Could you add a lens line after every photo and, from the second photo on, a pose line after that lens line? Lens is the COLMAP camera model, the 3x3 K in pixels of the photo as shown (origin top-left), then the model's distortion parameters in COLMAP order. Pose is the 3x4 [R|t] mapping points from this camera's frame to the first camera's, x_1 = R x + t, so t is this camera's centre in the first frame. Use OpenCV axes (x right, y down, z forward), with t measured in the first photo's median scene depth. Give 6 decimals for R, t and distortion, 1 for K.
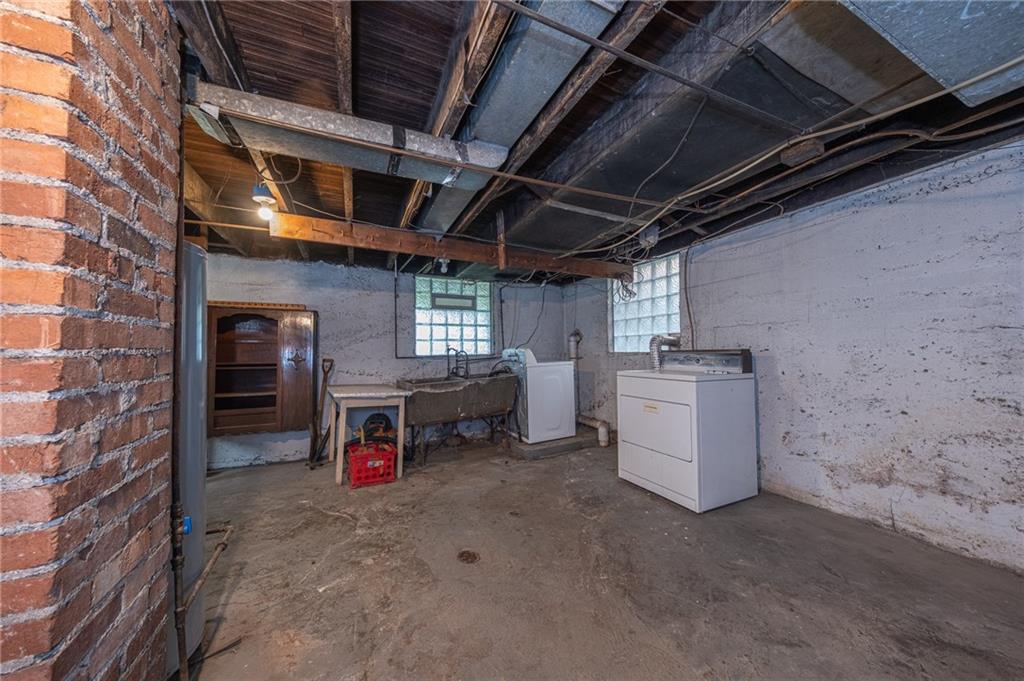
lens RADIAL K [[352.2, 0, 512.0], [0, 352.2, 343.0], [0, 0, 1]] dist [0.018386, -0.000549]
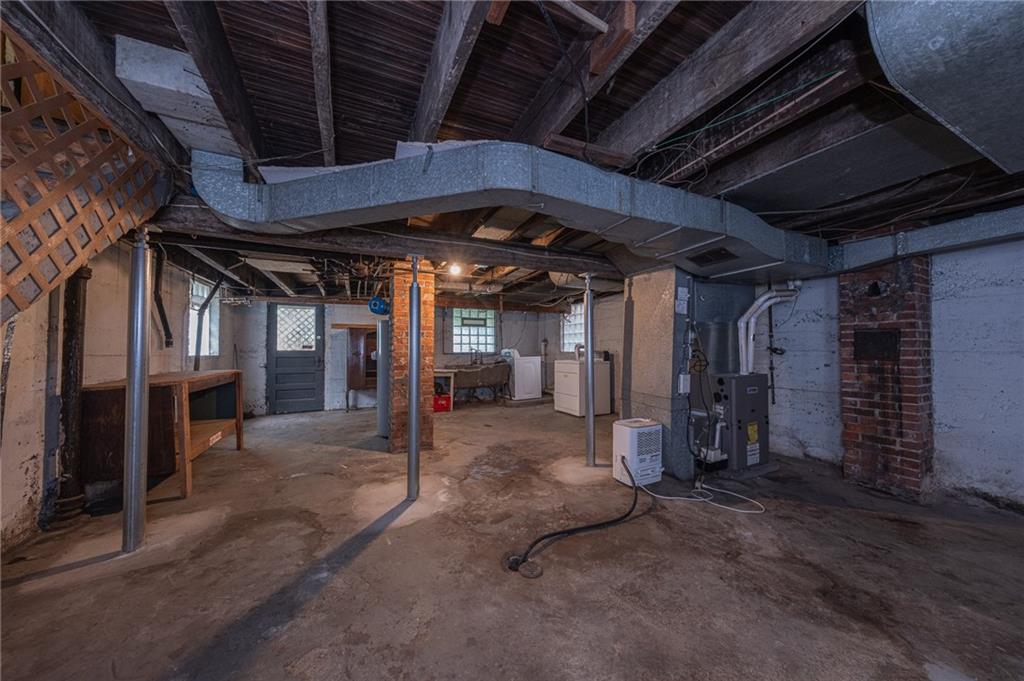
lens RADIAL K [[352.2, 0, 516.2], [0, 352.2, 343.4], [0, 0, 1]] dist [0.018386, -0.000549]
pose [[0.999880, 0.008781, 0.012753, 0.024484], [-0.008854, 0.999945, 0.005667, -0.023316], [-0.012702, -0.005779, 0.999903, -0.784125]]
